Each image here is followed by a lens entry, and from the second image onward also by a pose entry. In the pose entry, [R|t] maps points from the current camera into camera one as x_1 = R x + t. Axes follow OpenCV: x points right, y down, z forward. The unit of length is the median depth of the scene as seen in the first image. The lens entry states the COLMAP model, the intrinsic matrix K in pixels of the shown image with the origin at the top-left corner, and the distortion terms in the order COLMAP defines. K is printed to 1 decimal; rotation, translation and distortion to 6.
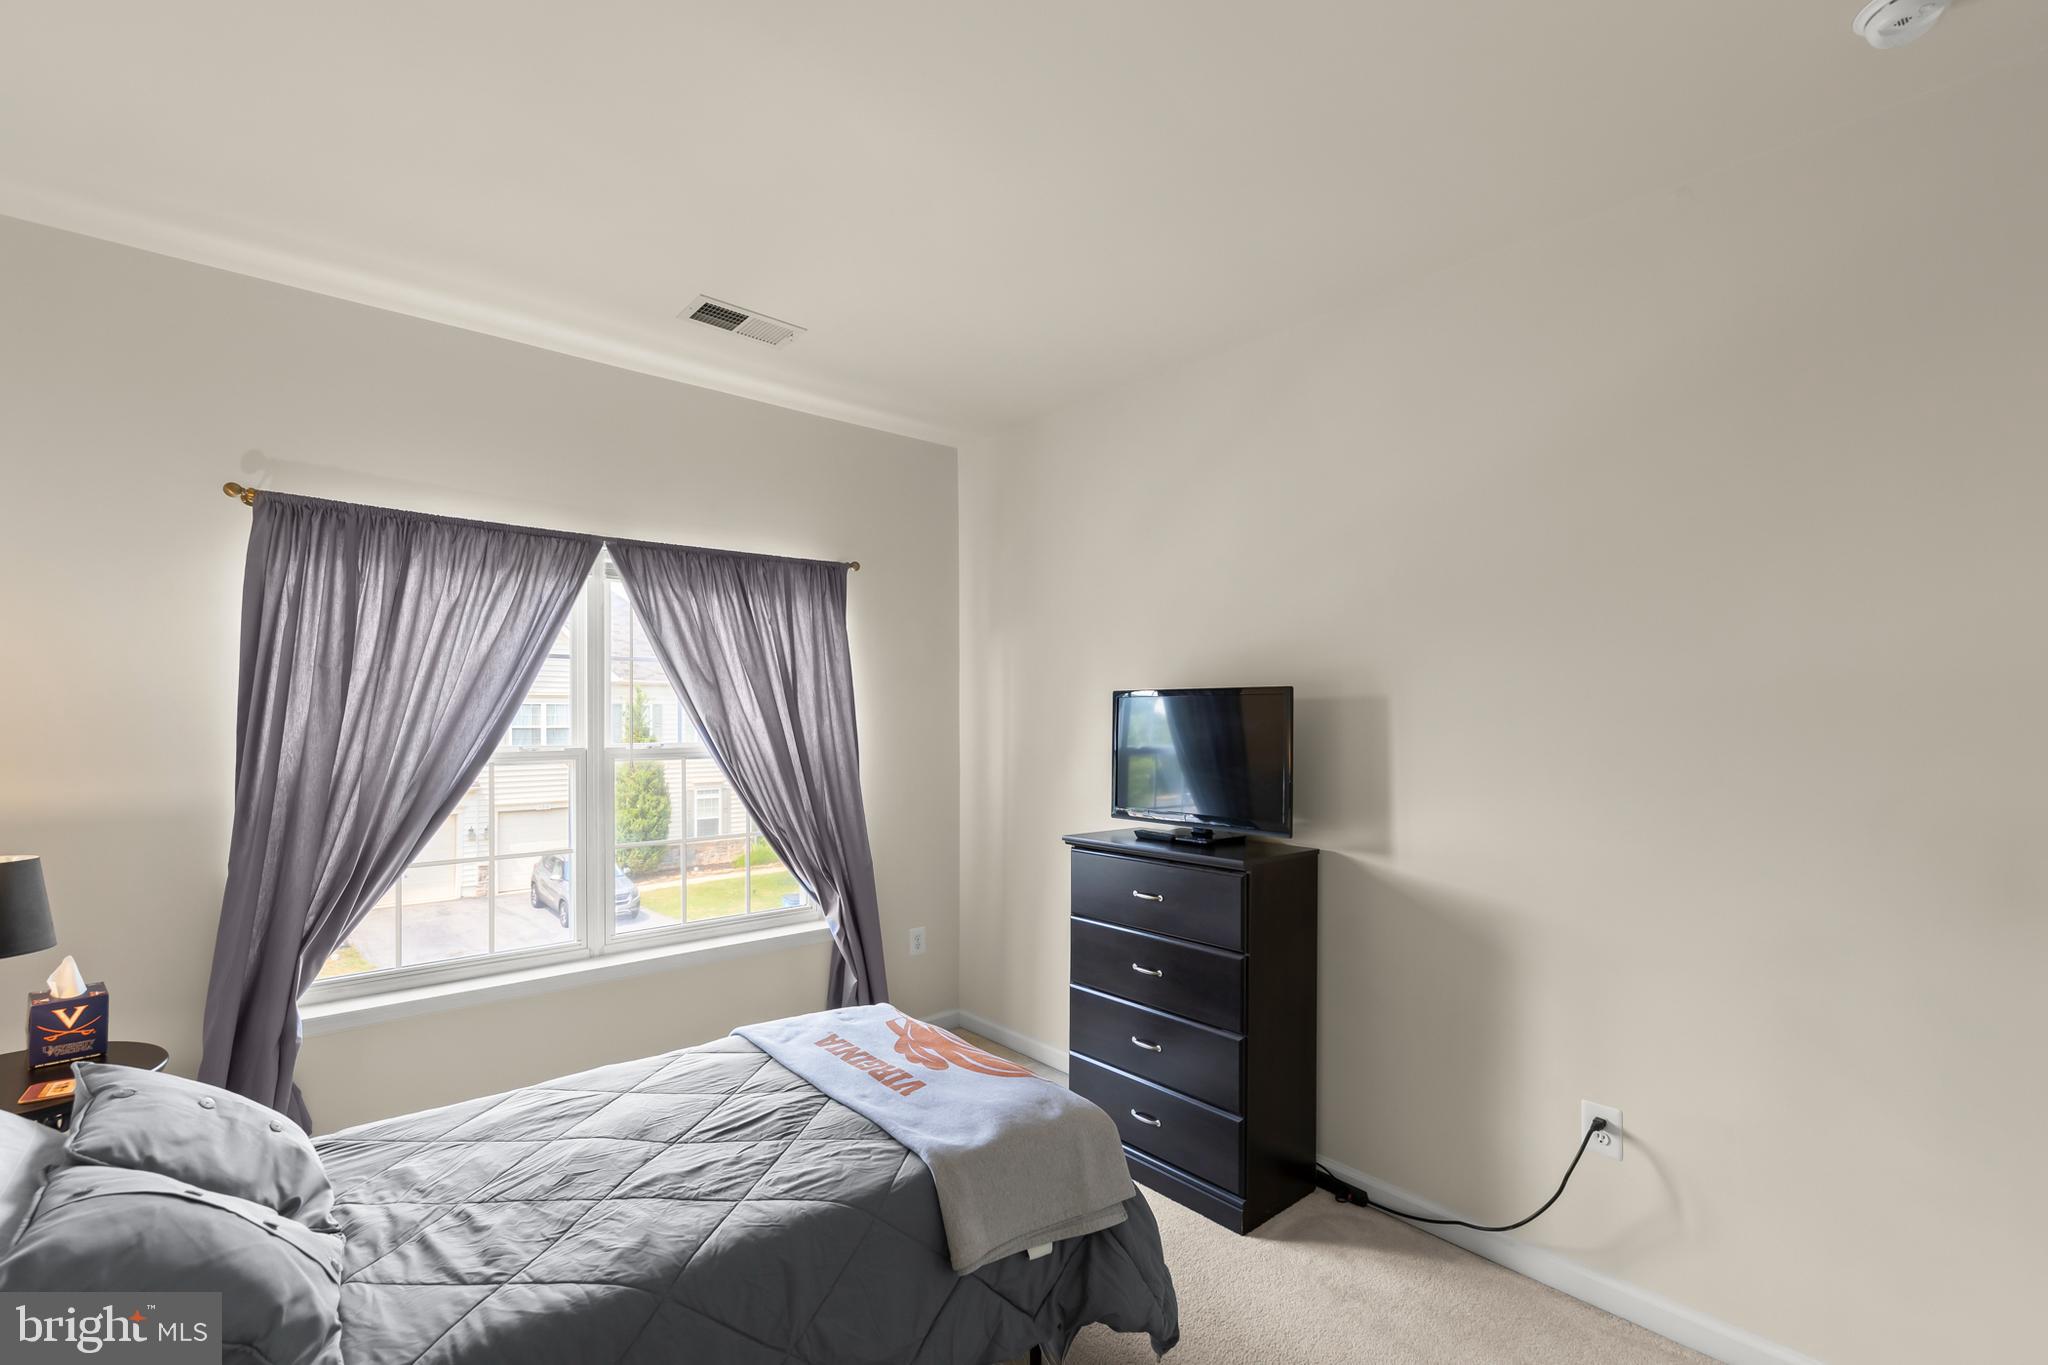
lens RADIAL K [[867.7, 0, 970.5], [0, 867.7, 679.9], [0, 0, 1]] dist [0.002783, 0.000116]
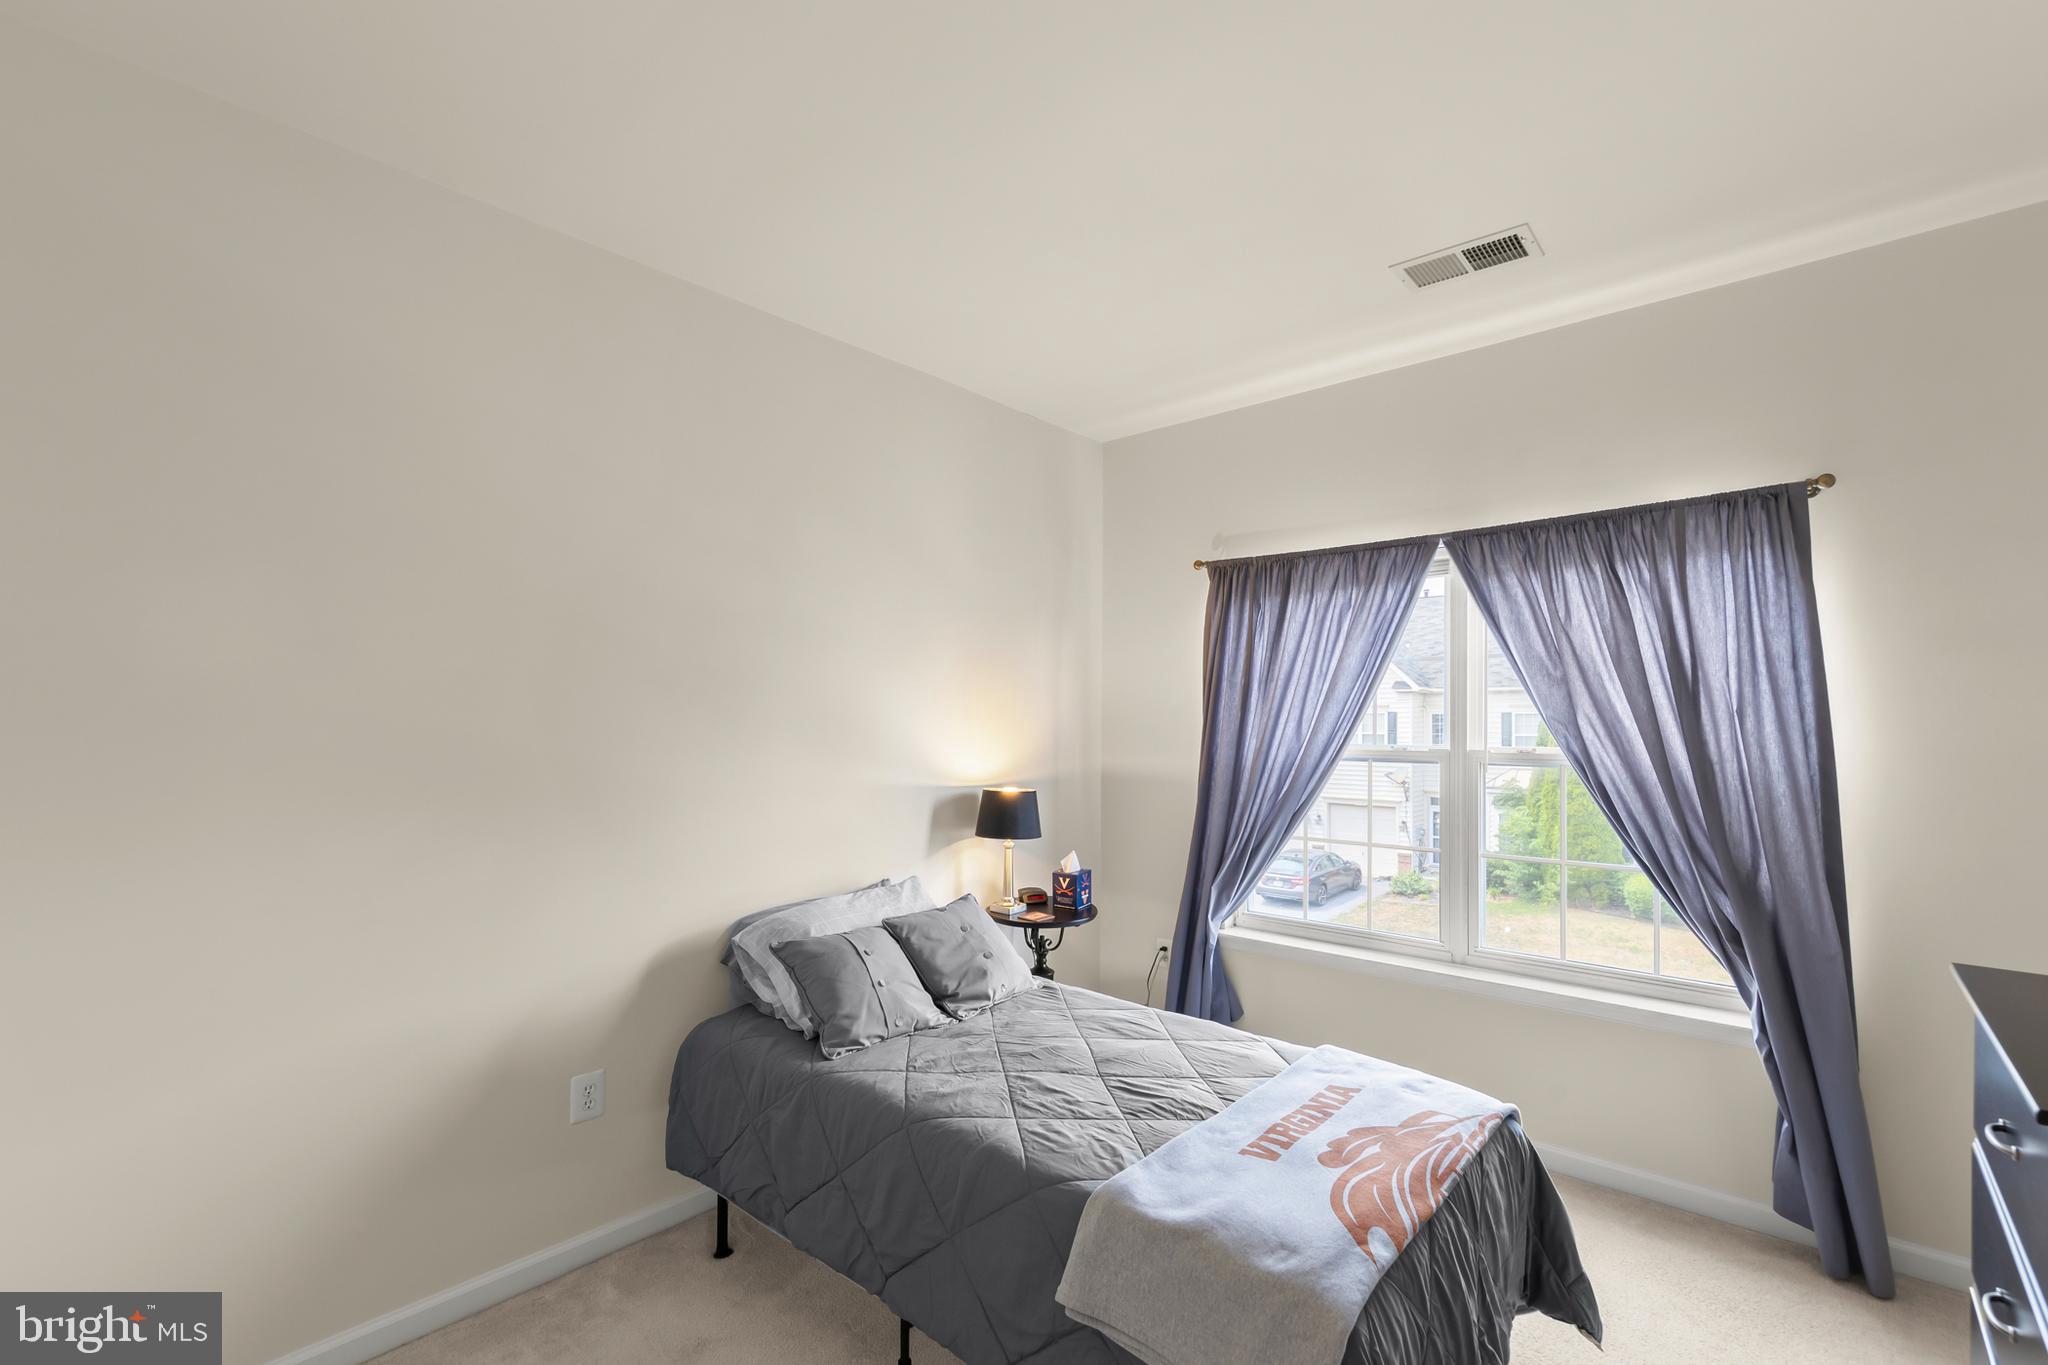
lens RADIAL K [[812.2, 0, 1025.8], [0, 812.2, 697.6], [0, 0, 1]] dist [0.001284, 0.000004]
pose [[0.217909, -0.025818, -0.975627, 0.400548], [0.040161, 0.999041, -0.017467, 0.017783], [0.975142, -0.035376, 0.218737, 0.371224]]
